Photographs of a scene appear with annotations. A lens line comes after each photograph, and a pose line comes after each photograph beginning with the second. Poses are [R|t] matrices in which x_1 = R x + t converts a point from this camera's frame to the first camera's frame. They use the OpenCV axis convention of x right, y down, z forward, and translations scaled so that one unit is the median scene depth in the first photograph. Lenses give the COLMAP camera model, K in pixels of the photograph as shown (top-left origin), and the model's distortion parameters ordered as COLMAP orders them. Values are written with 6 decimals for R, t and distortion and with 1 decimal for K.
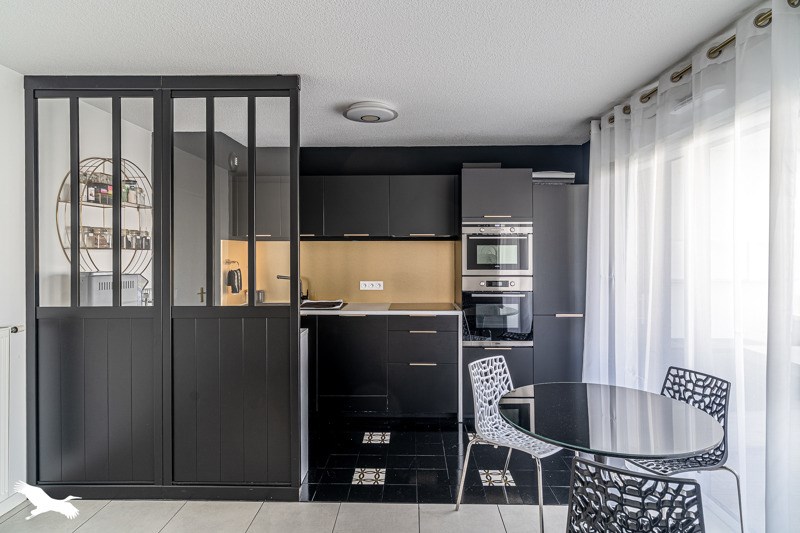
lens RADIAL K [[461.1, 0, 402.7], [0, 461.1, 255.9], [0, 0, 1]] dist [0.000233, 0.000838]
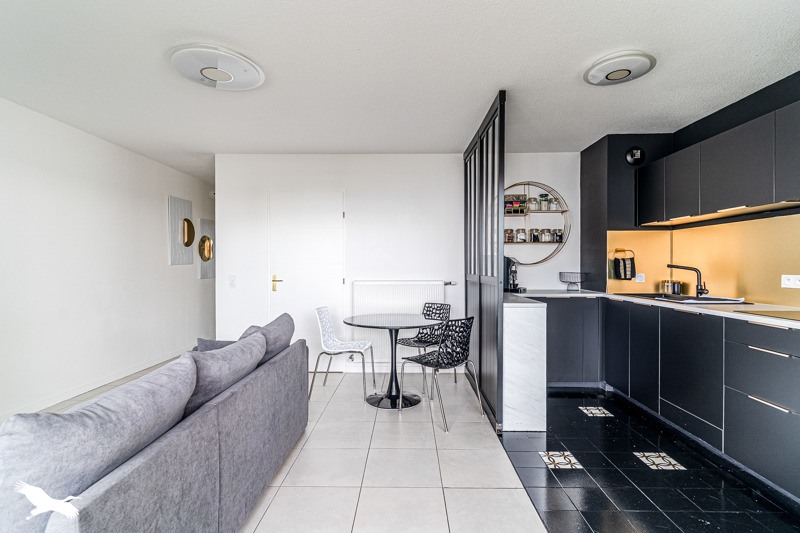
lens RADIAL K [[387.6, 0, 400.4], [0, 387.6, 264.1], [0, 0, 1]] dist [0.001877, -0.000090]
pose [[0.001199, 0.000338, -0.999999, 0.561643], [-0.004697, 0.999989, 0.000332, 0.049302], [0.999988, 0.004696, 0.001201, 0.509118]]
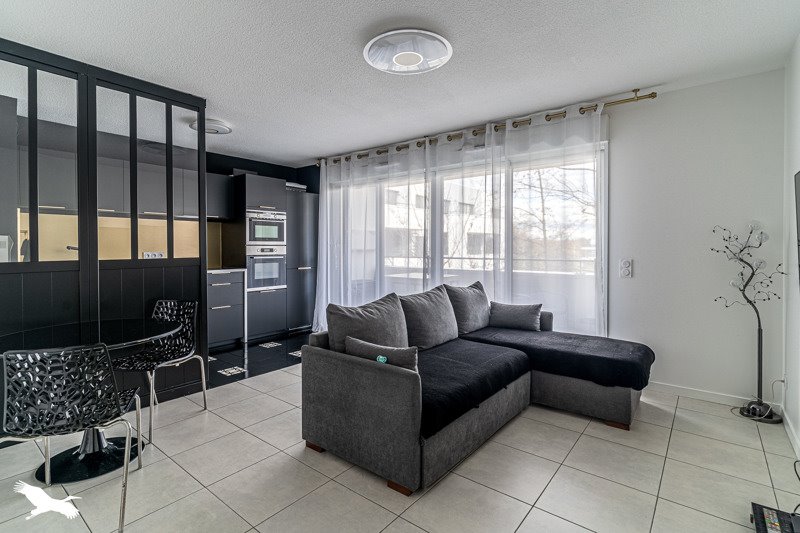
lens RADIAL K [[387.6, 0, 400.4], [0, 387.6, 264.1], [0, 0, 1]] dist [0.001877, -0.000090]
pose [[0.608043, -0.033059, 0.793216, -0.571413], [0.002662, 0.999212, 0.039603, 0.056389], [-0.793900, -0.021968, 0.607651, -0.167367]]
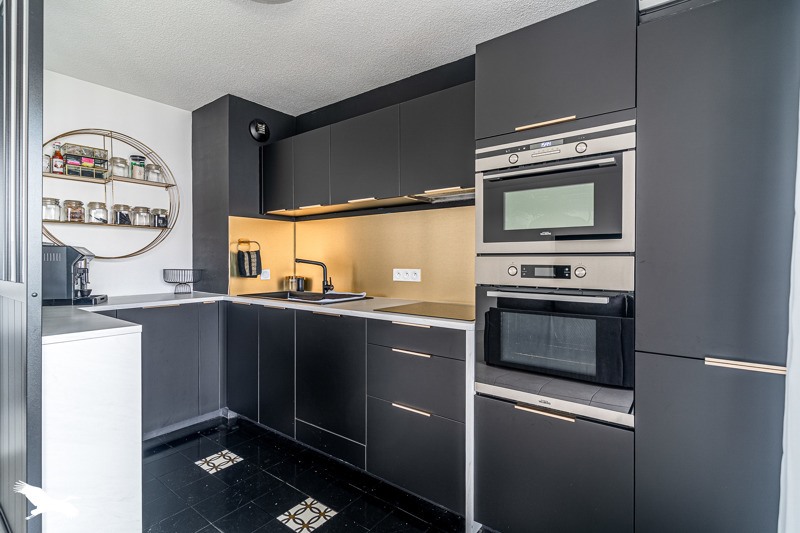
lens RADIAL K [[387.6, 0, 400.4], [0, 387.6, 264.1], [0, 0, 1]] dist [0.001877, -0.000090]
pose [[0.810482, 0.009499, -0.585687, 0.314684], [-0.005881, 0.999950, 0.008081, 0.050594], [0.585734, -0.003105, 0.810497, 0.605519]]
